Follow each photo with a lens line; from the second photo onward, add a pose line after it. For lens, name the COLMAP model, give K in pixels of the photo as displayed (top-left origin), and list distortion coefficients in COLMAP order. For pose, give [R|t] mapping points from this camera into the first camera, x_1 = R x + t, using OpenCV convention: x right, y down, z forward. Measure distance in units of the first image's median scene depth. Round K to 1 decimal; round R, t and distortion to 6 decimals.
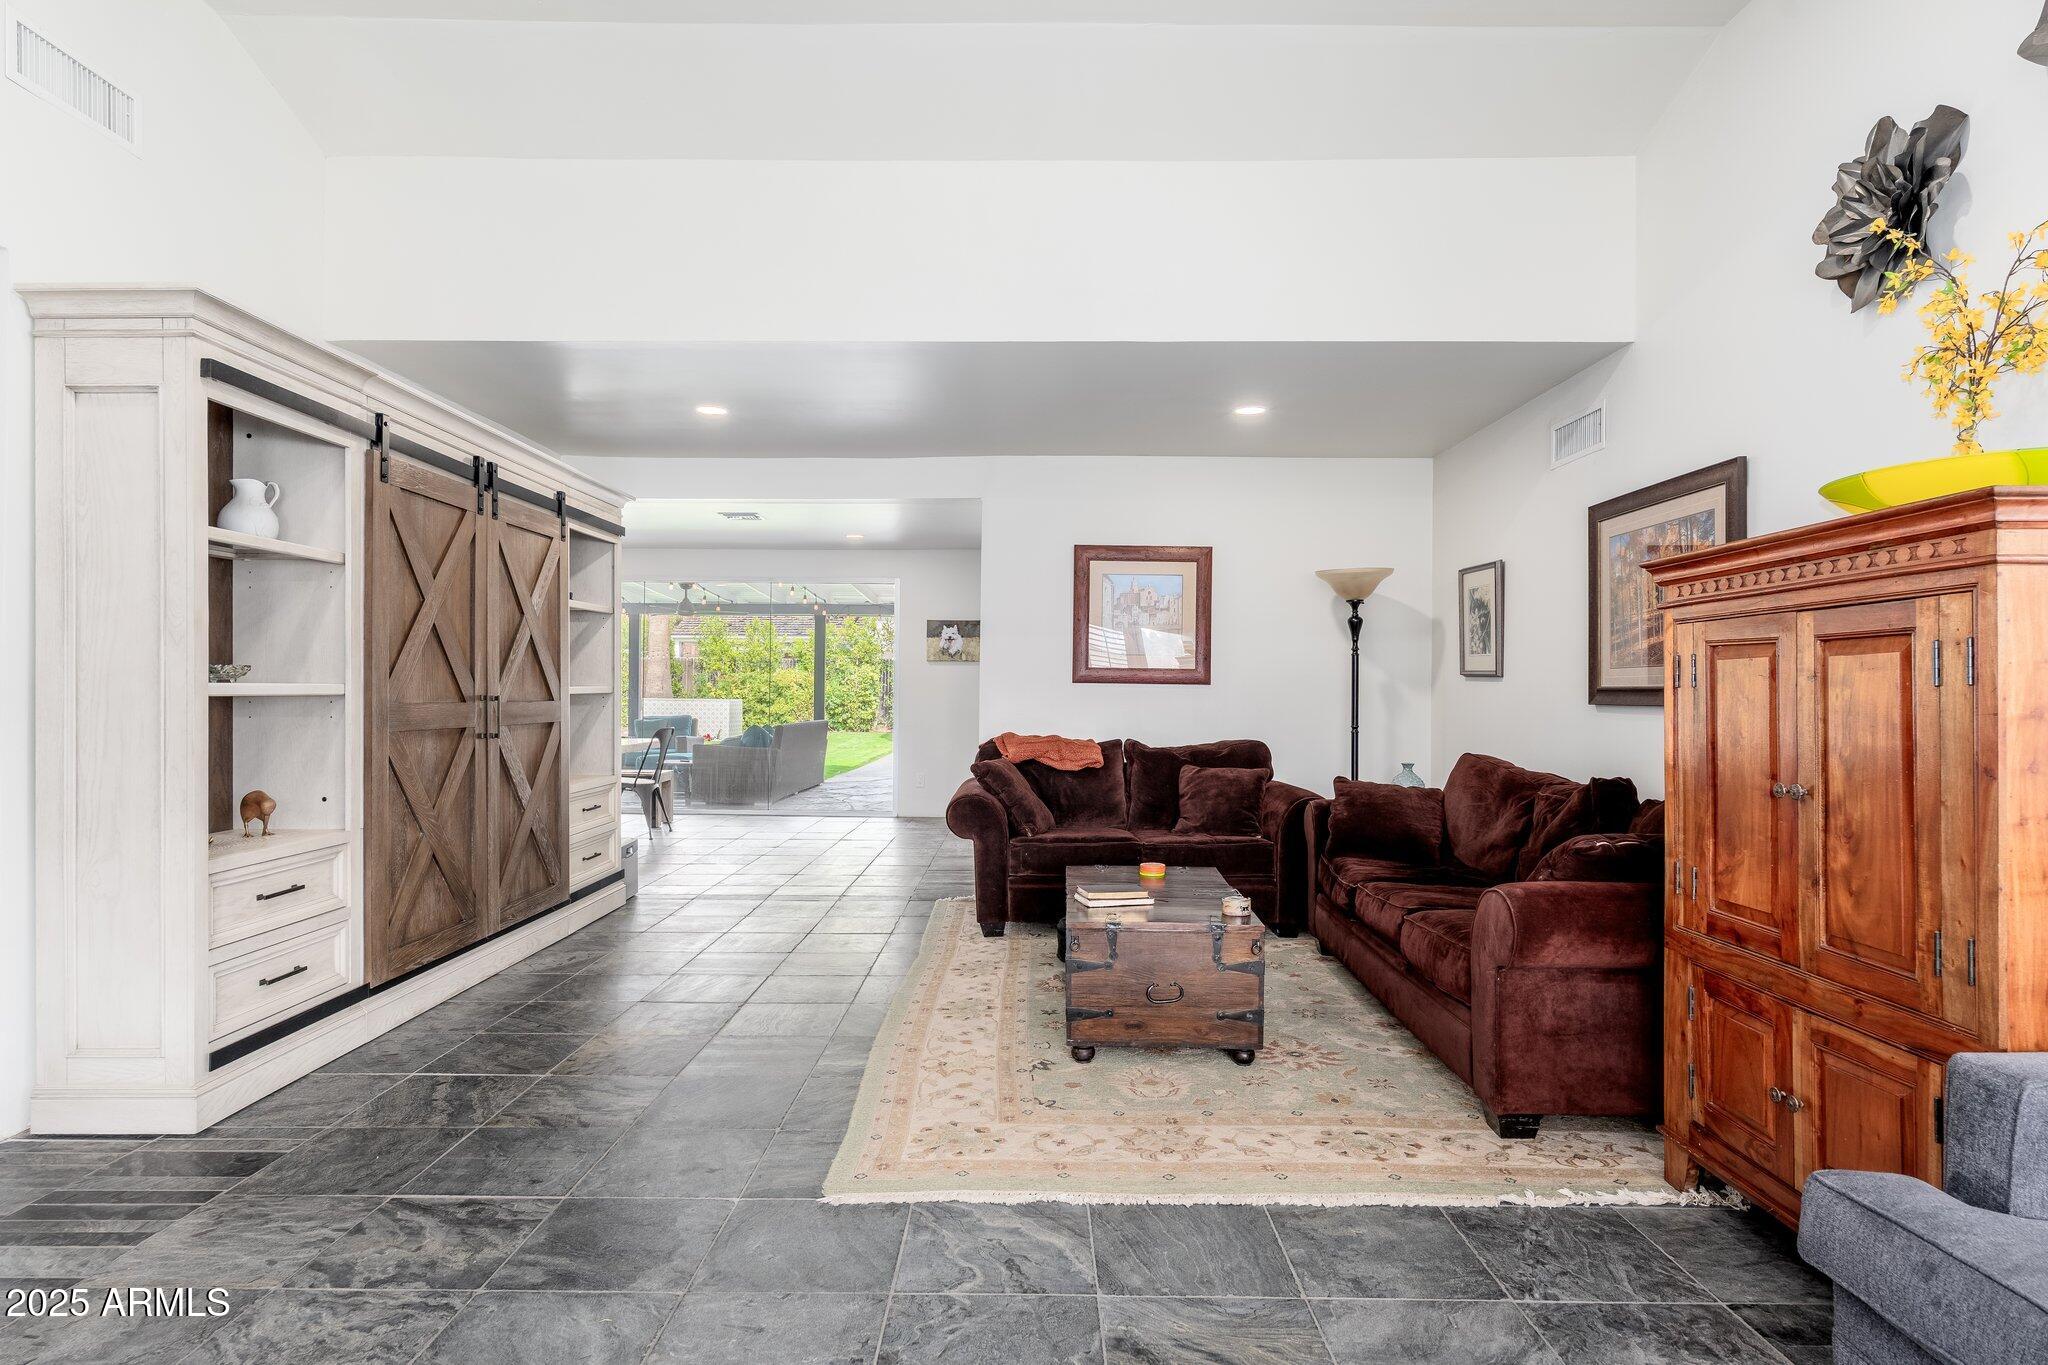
lens RADIAL K [[1107.3, 0, 1025.8], [0, 1107.3, 690.4], [0, 0, 1]] dist [-0.002430, -0.000611]
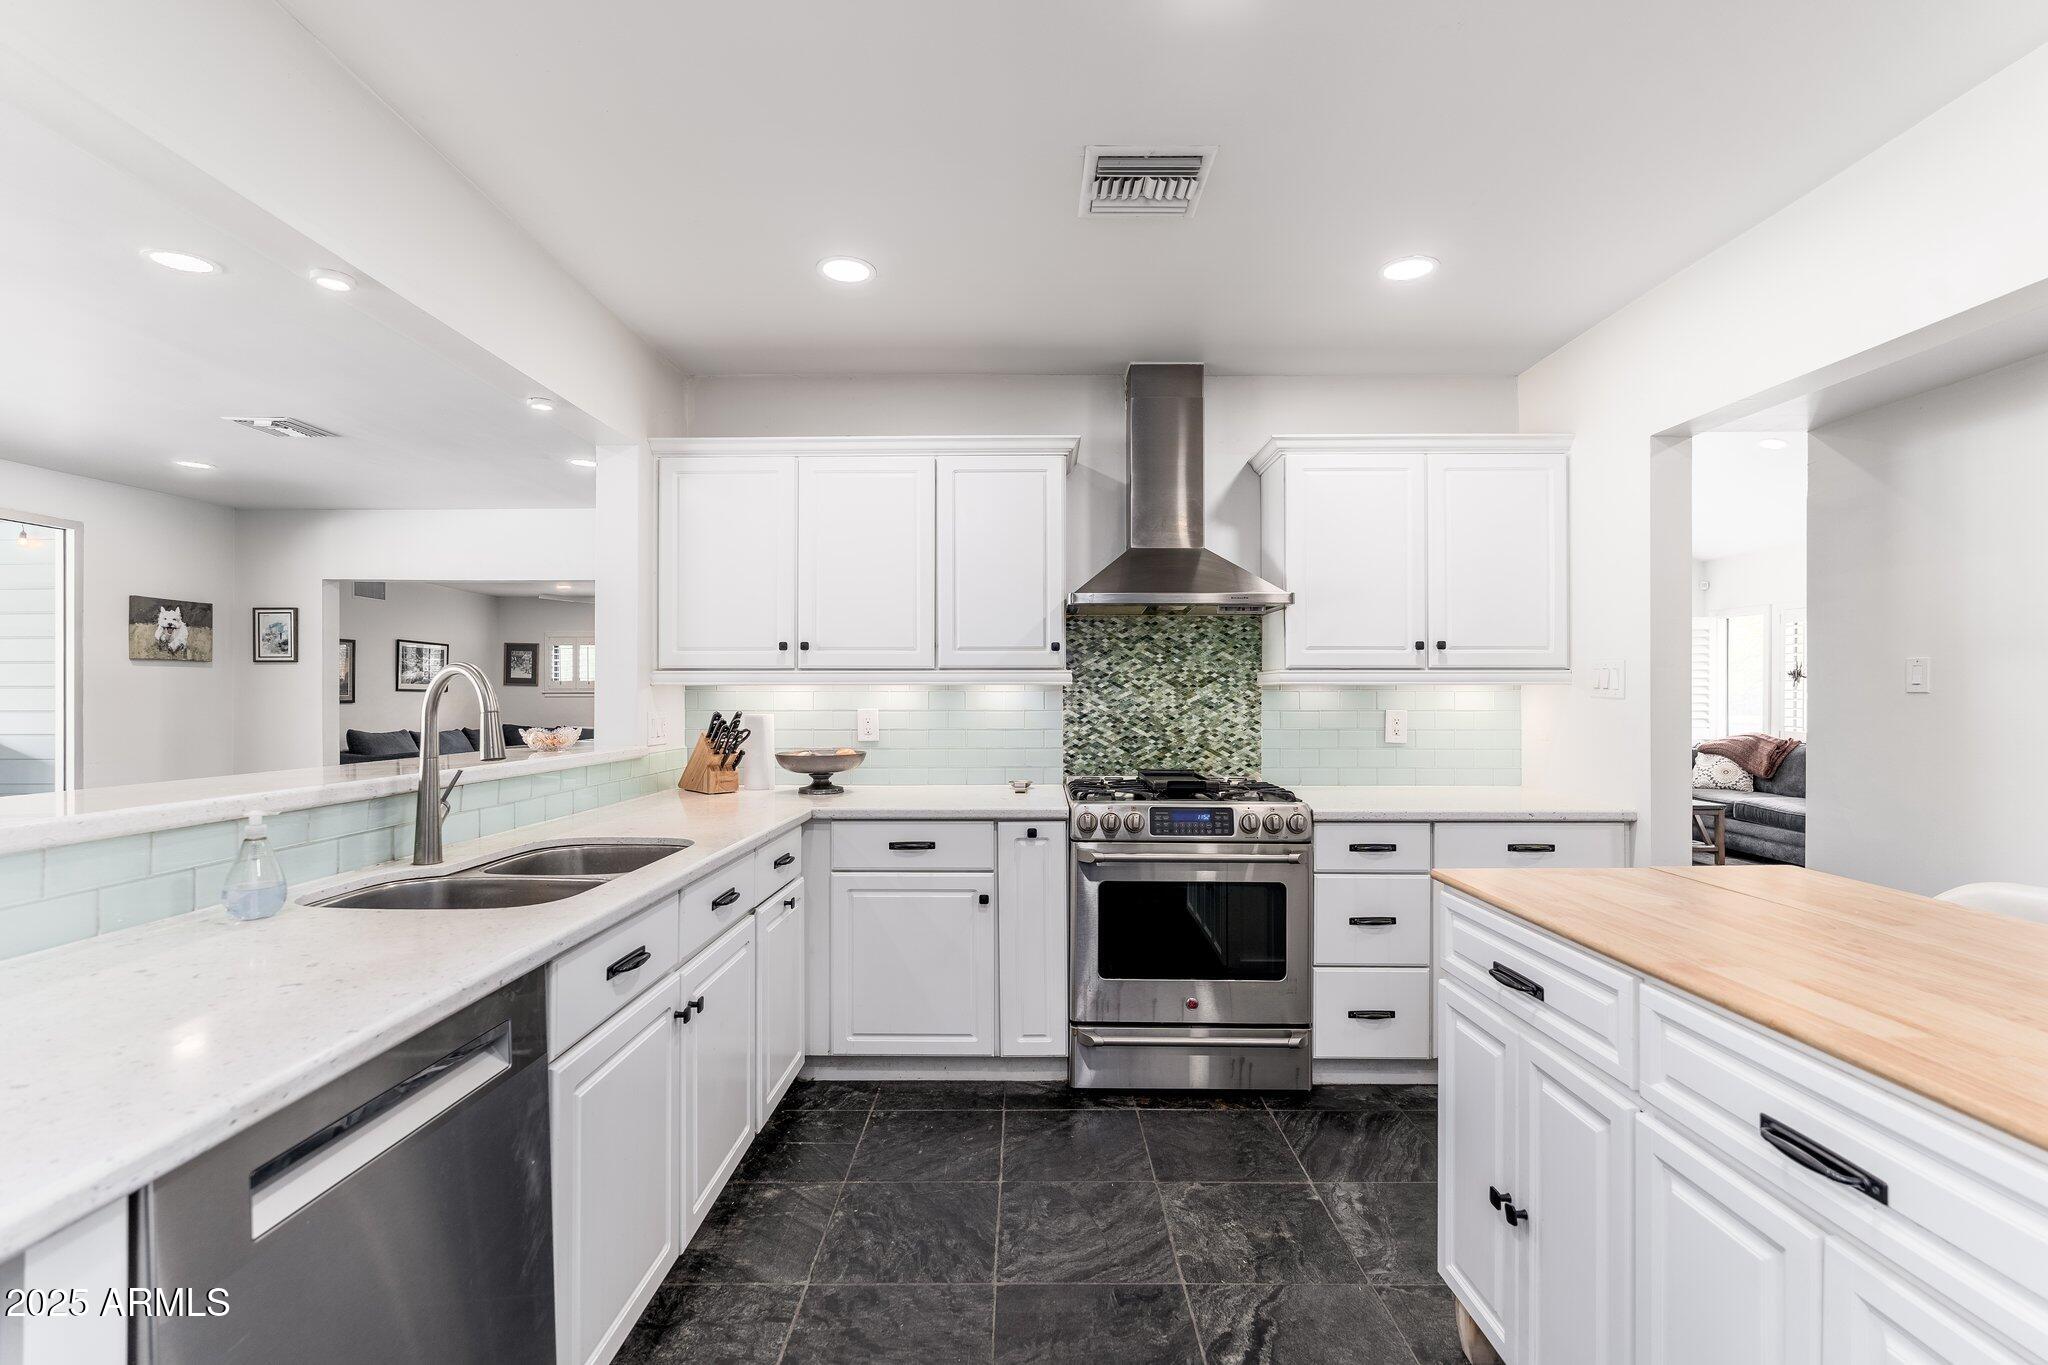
lens RADIAL K [[900.2, 0, 1022.4], [0, 900.2, 686.1], [0, 0, 1]] dist [-0.003720, 0.000392]
pose [[0.007087, -0.003054, 0.999970, -2.163414], [-0.003401, 0.999989, 0.003078, -0.049698], [-0.999969, -0.003423, 0.007077, 1.682949]]
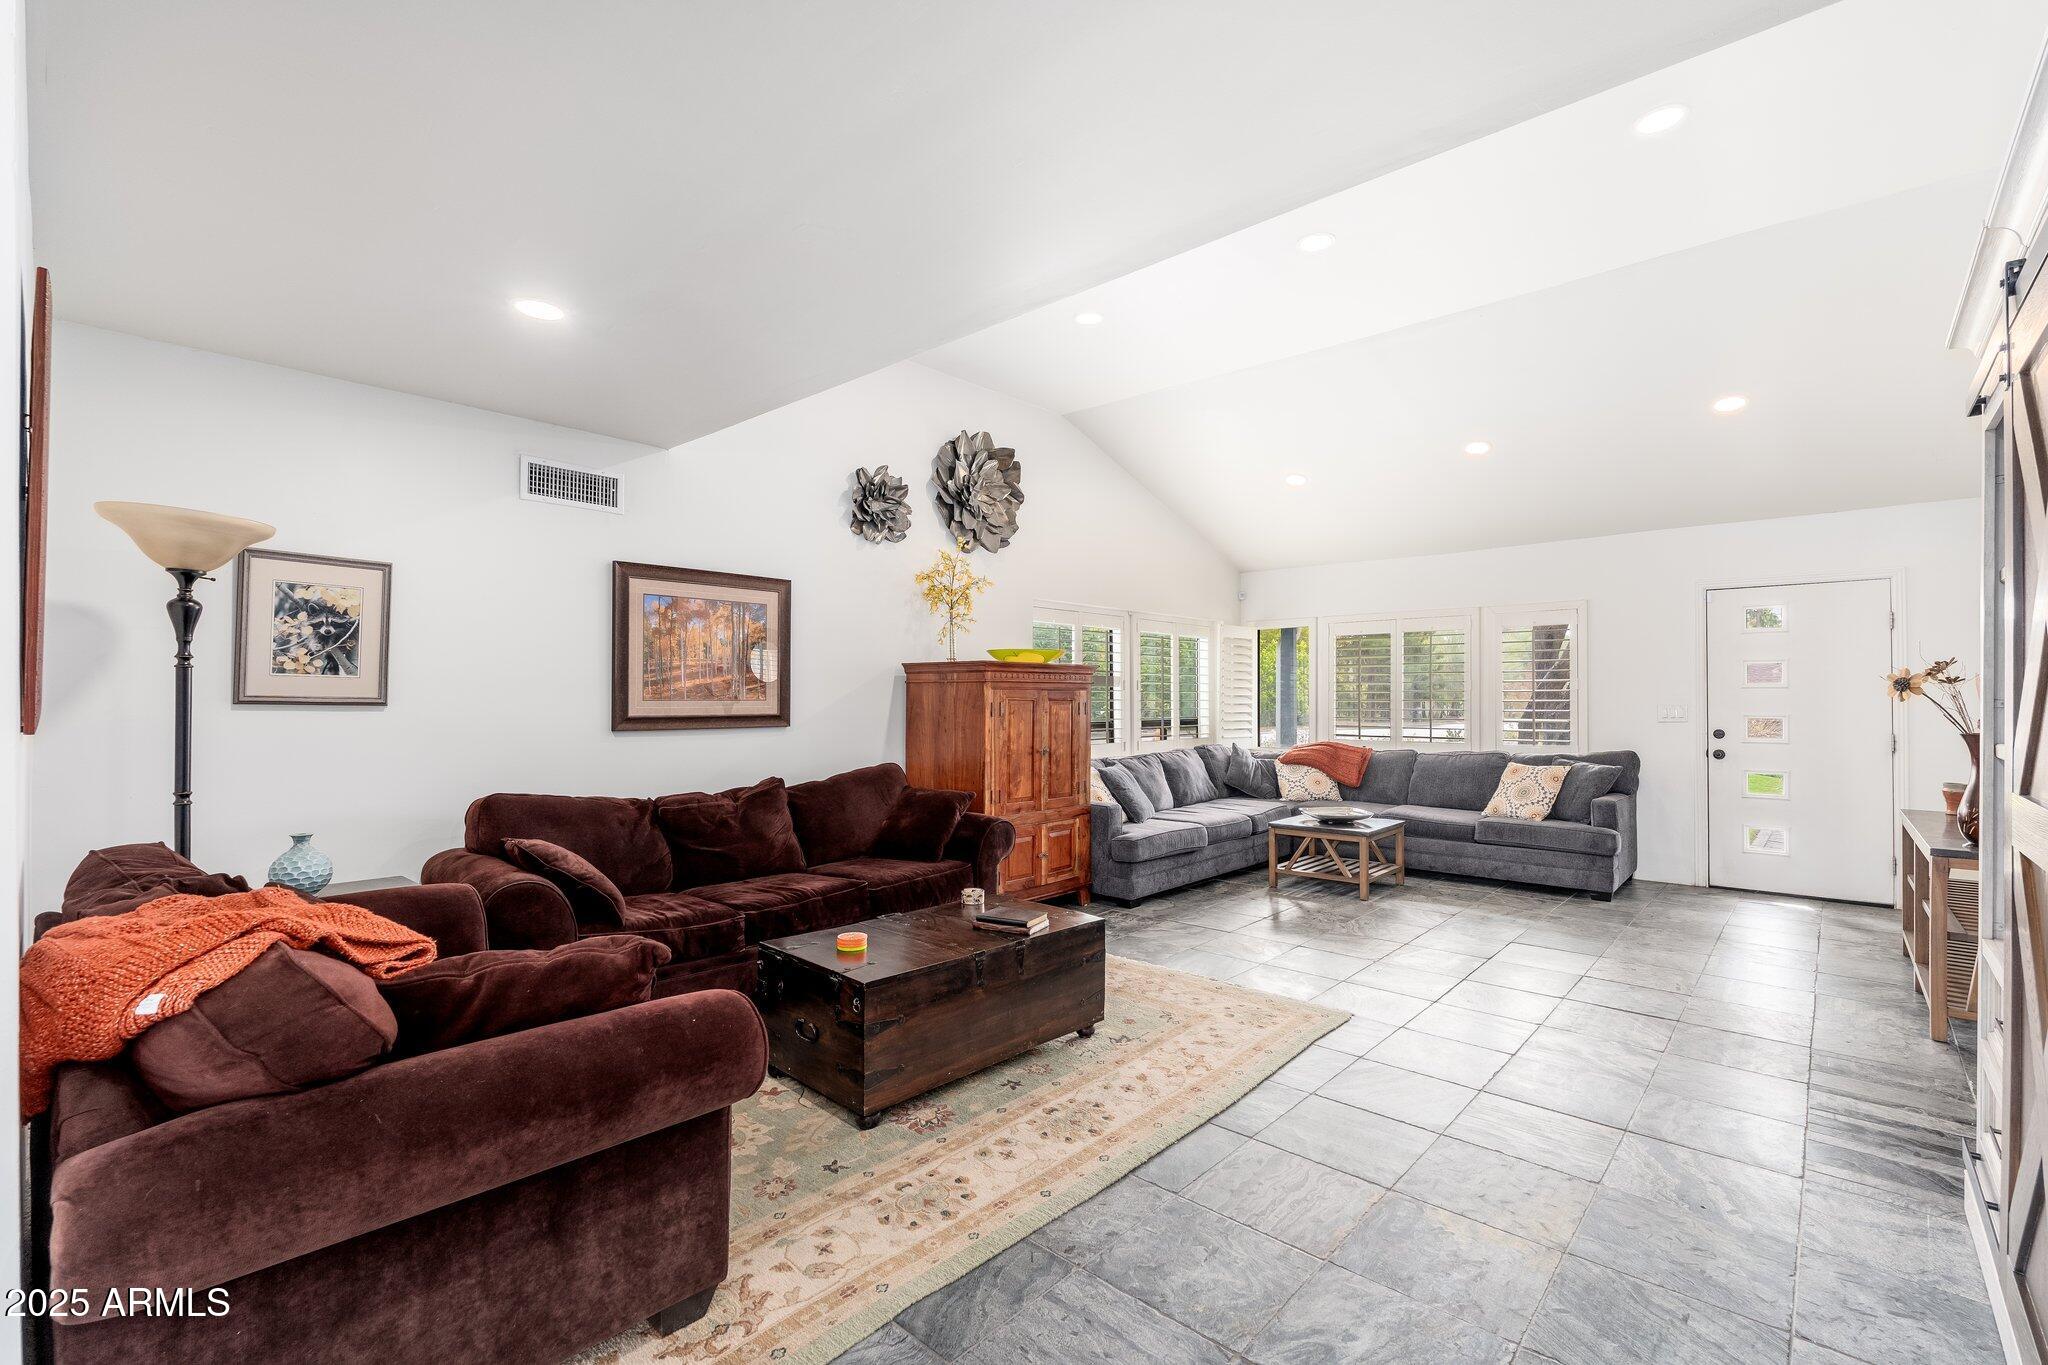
lens RADIAL K [[900.2, 0, 1022.1], [0, 900.2, 692.3], [0, 0, 1]] dist [-0.003720, 0.000392]
pose [[-0.741726, -0.003618, 0.670693, -0.661551], [-0.008050, 0.999961, -0.003509, -0.042261], [-0.670654, -0.008001, -0.741727, 2.126393]]
